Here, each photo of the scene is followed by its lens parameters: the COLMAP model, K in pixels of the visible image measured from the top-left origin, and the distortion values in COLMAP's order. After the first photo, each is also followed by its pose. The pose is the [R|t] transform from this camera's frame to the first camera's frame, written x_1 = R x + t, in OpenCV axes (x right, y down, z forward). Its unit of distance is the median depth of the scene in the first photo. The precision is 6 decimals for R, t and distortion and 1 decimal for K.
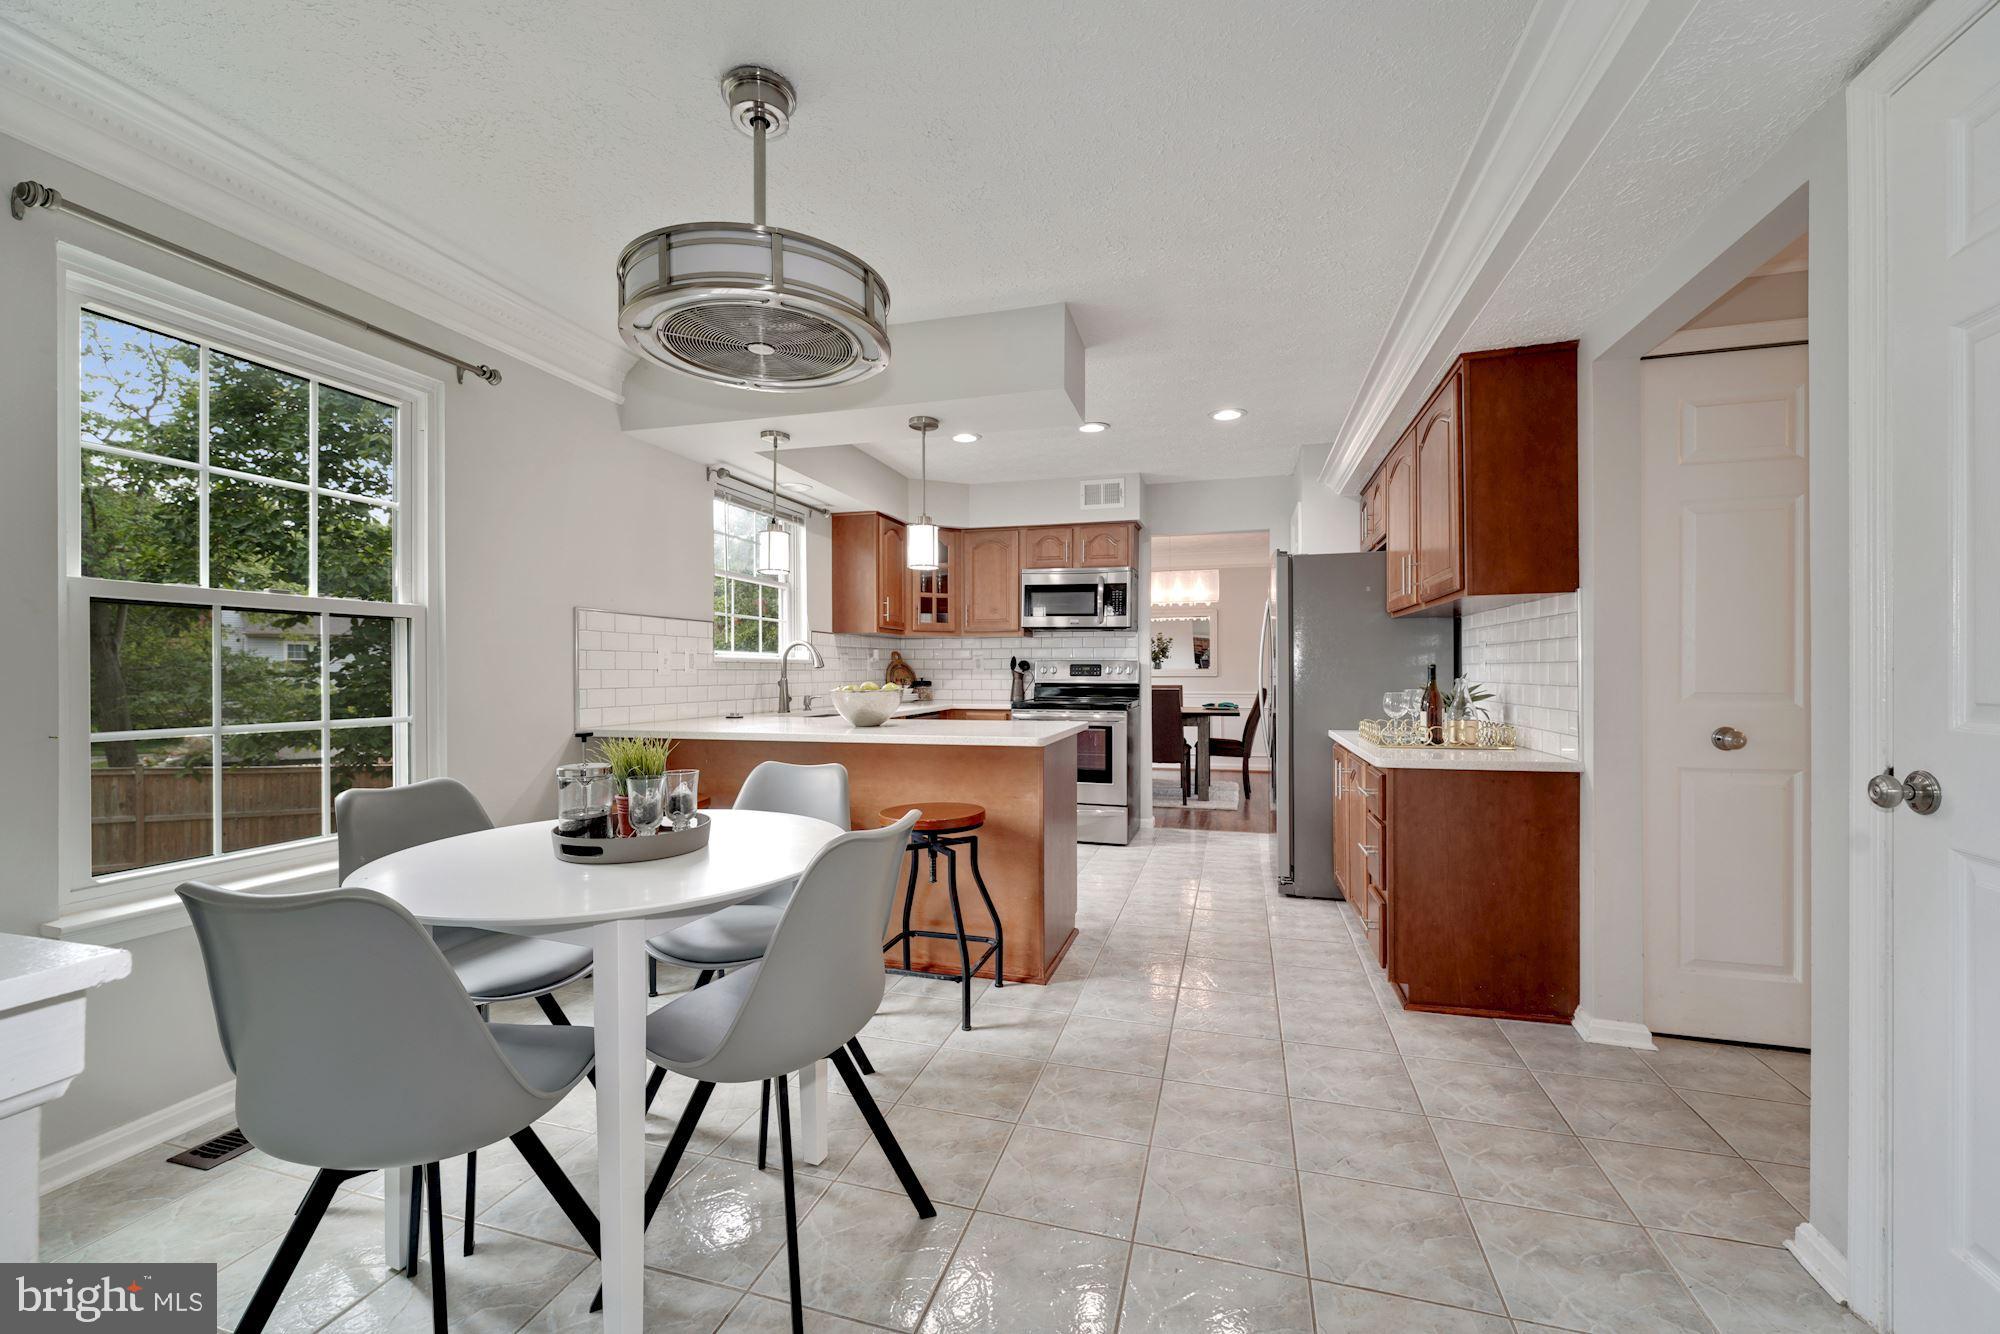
lens RADIAL K [[809.3, 0, 1001.7], [0, 809.3, 676.2], [0, 0, 1]] dist [-0.000157, 0.000142]
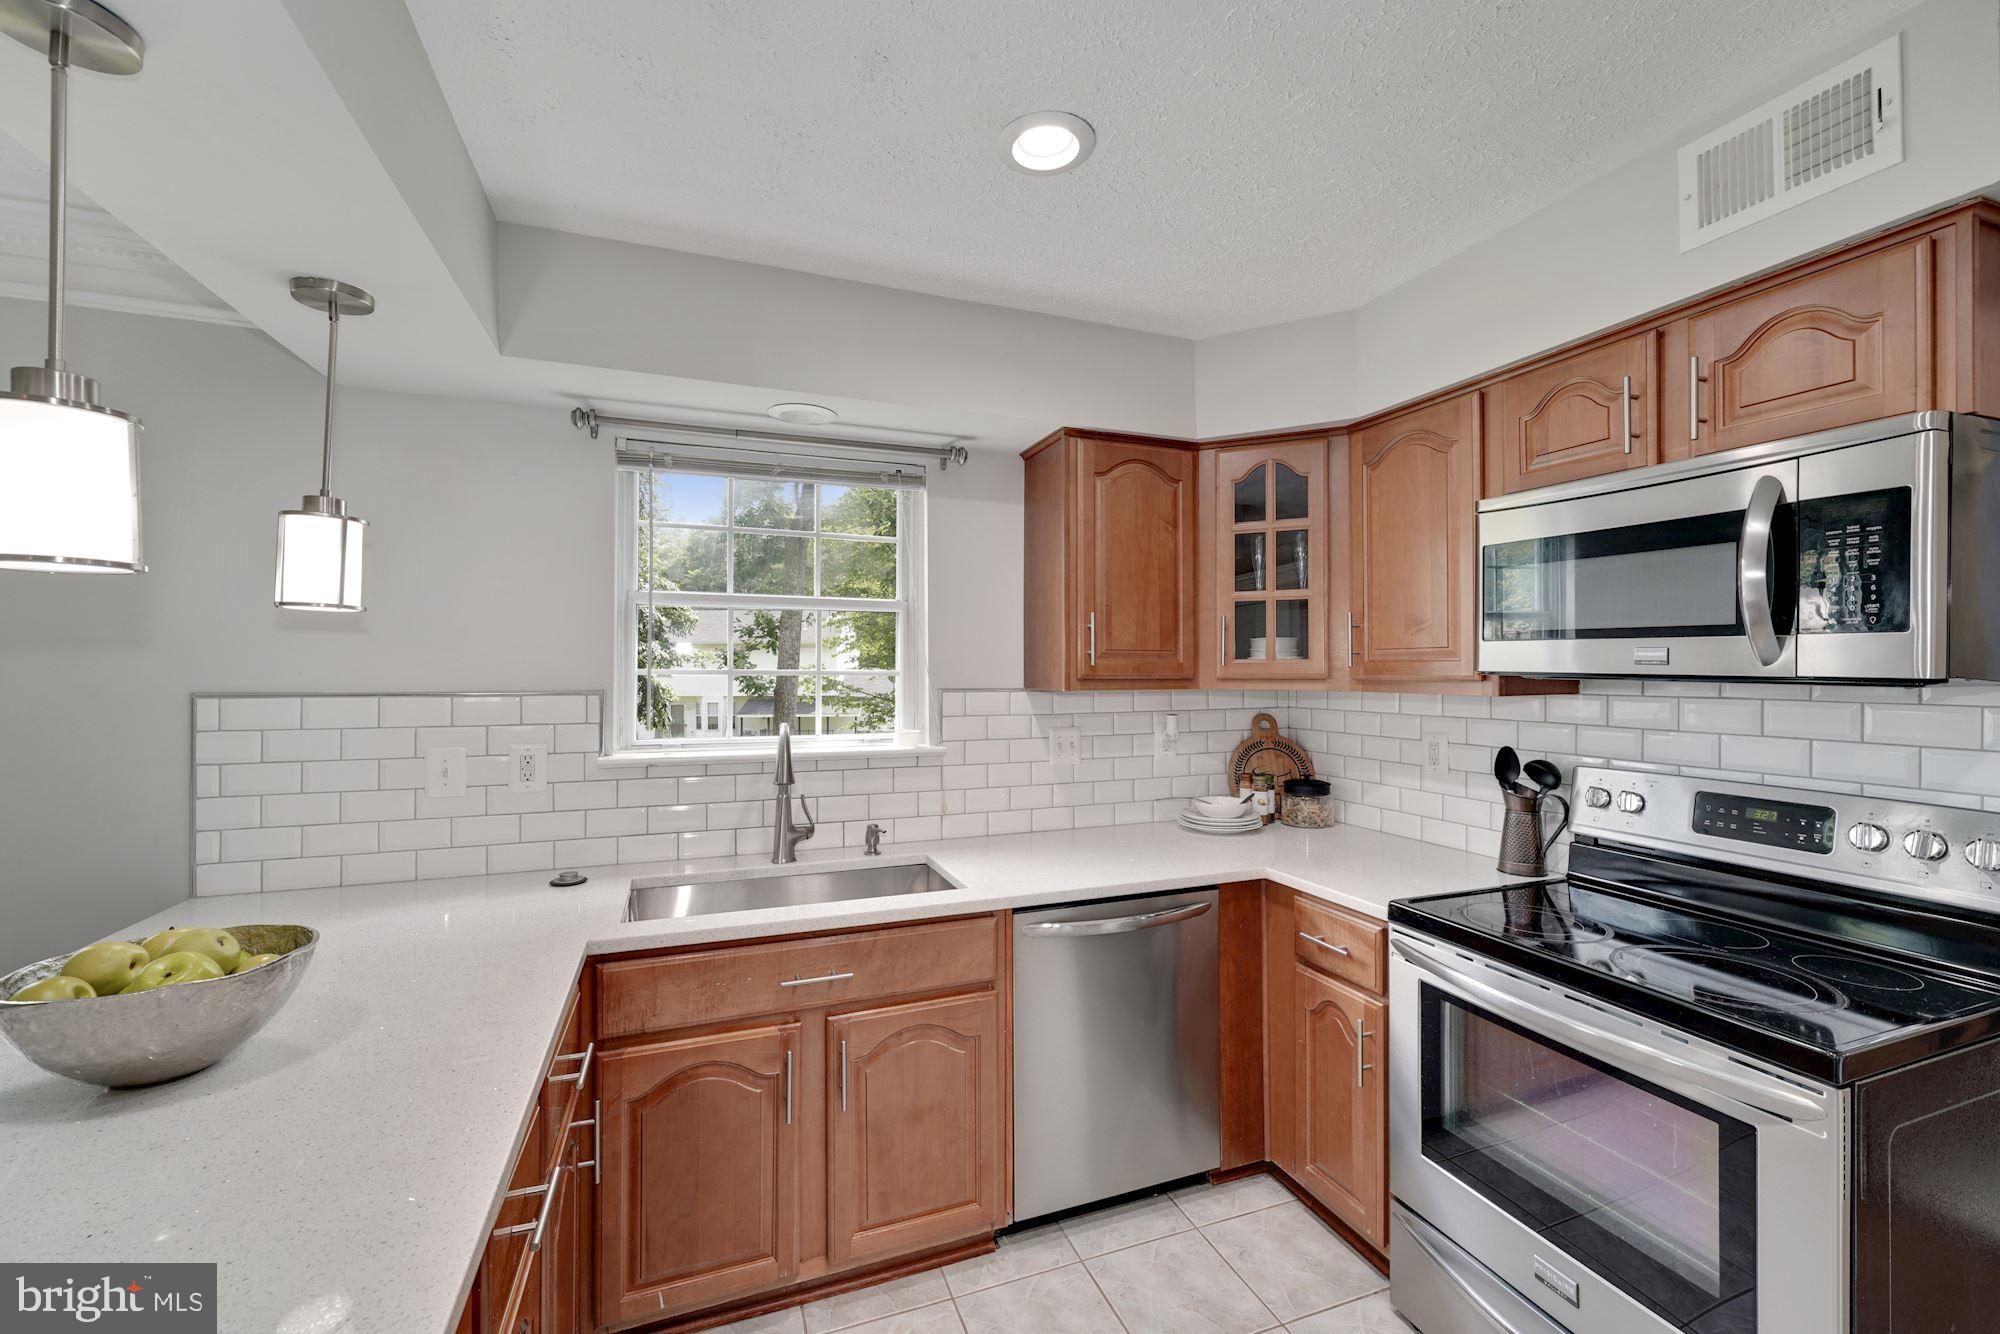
lens RADIAL K [[809.3, 0, 999.4], [0, 809.3, 665.7], [0, 0, 1]] dist [-0.000157, 0.000142]
pose [[0.598427, -0.002807, -0.801173, 0.176214], [-0.004430, 0.999967, -0.006812, -0.060002], [0.801165, 0.007626, 0.598395, 0.636486]]
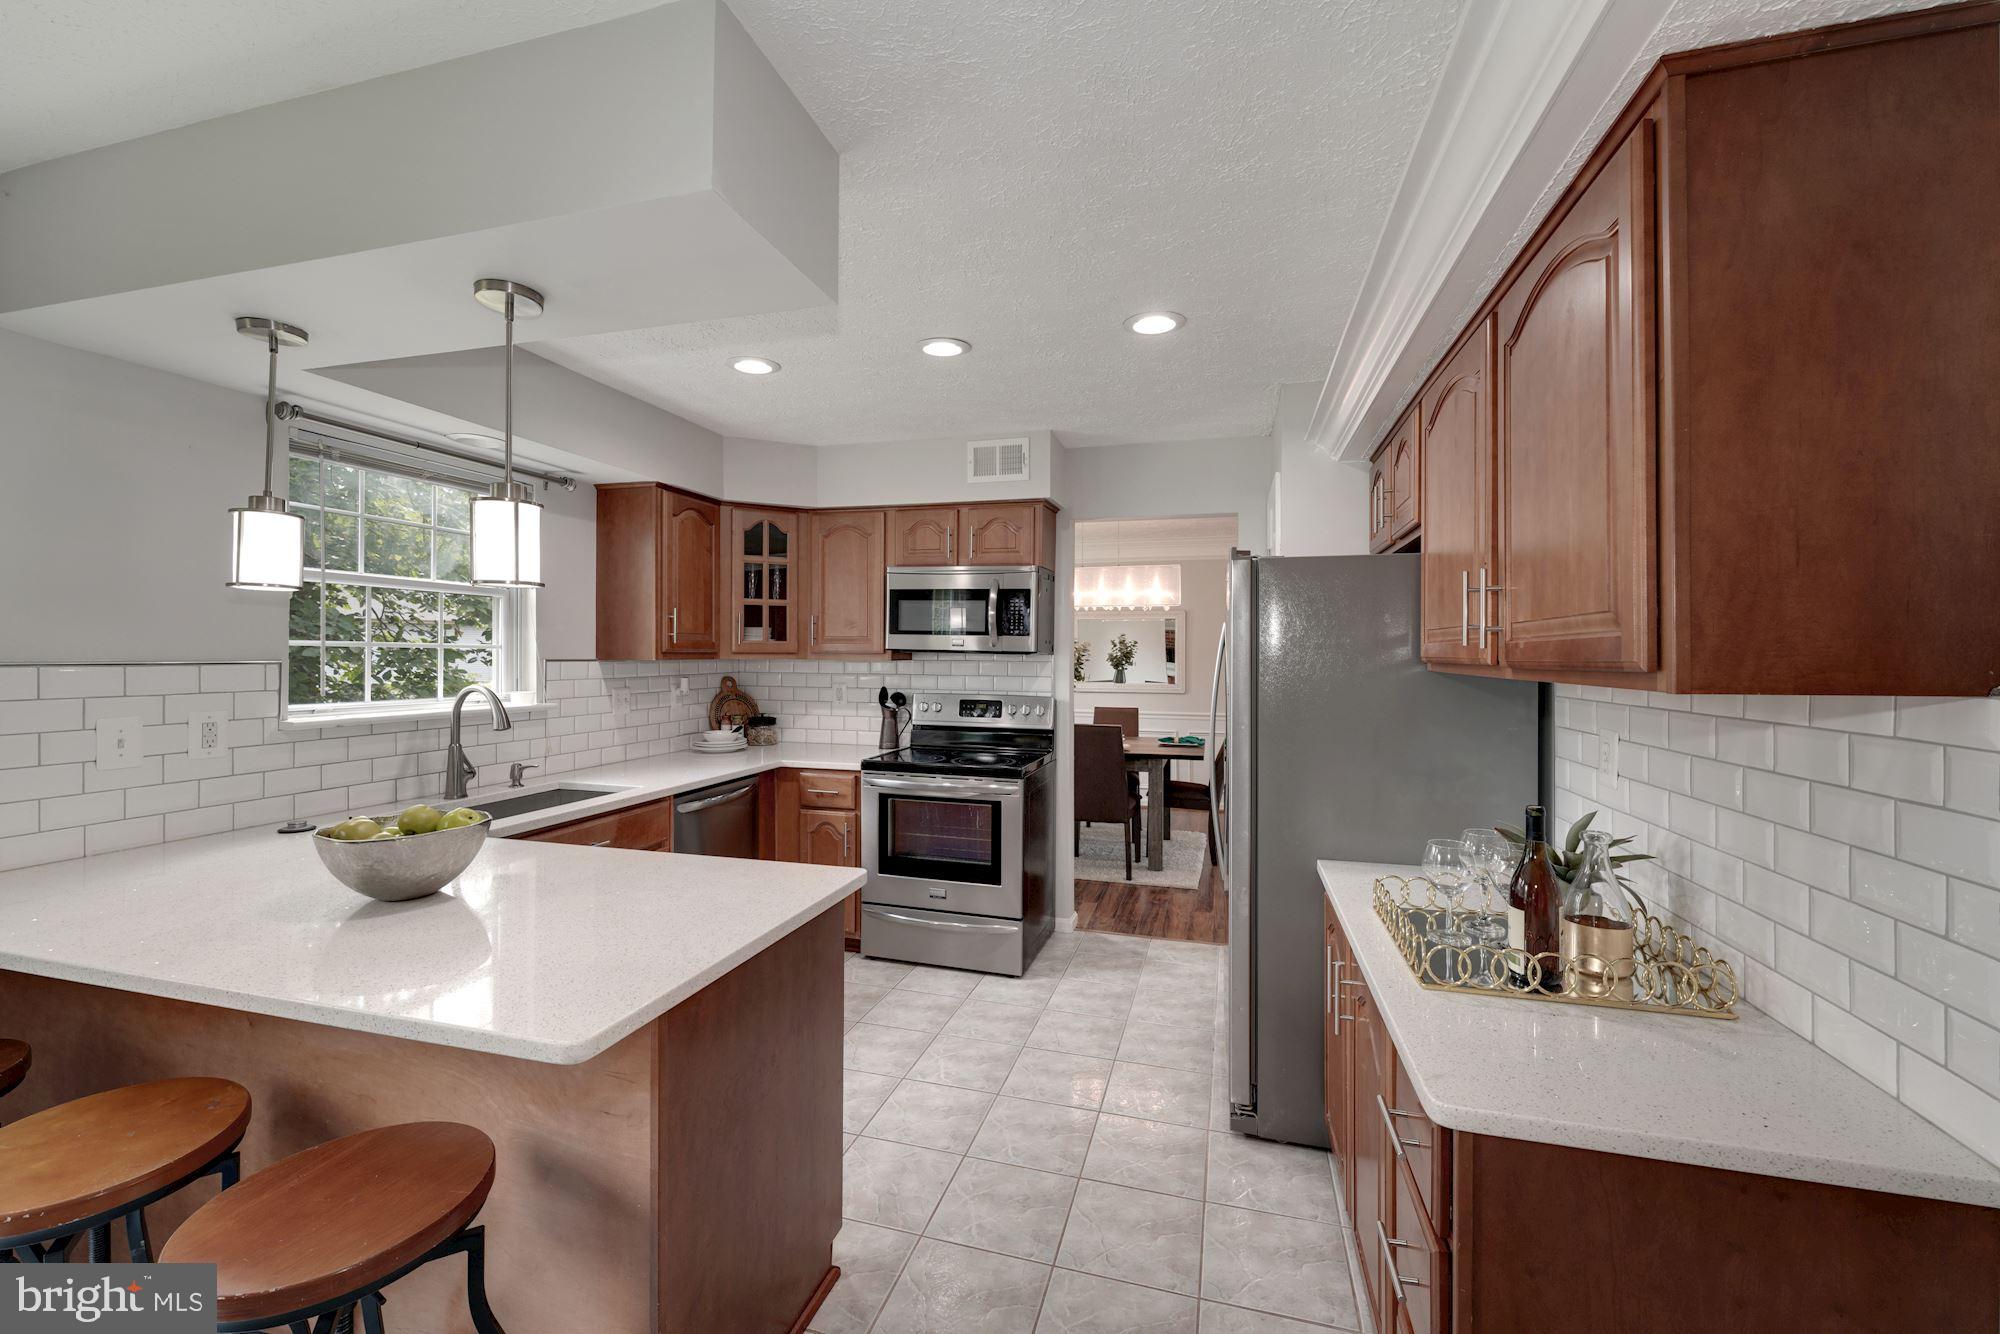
lens RADIAL K [[809.3, 0, 994.3], [0, 809.3, 653.1], [0, 0, 1]] dist [-0.000157, 0.000142]
pose [[0.999951, 0.007858, -0.006006, 0.123250], [-0.007881, 0.999962, -0.003791, -0.055097], [0.005976, 0.003838, 0.999975, 0.295453]]
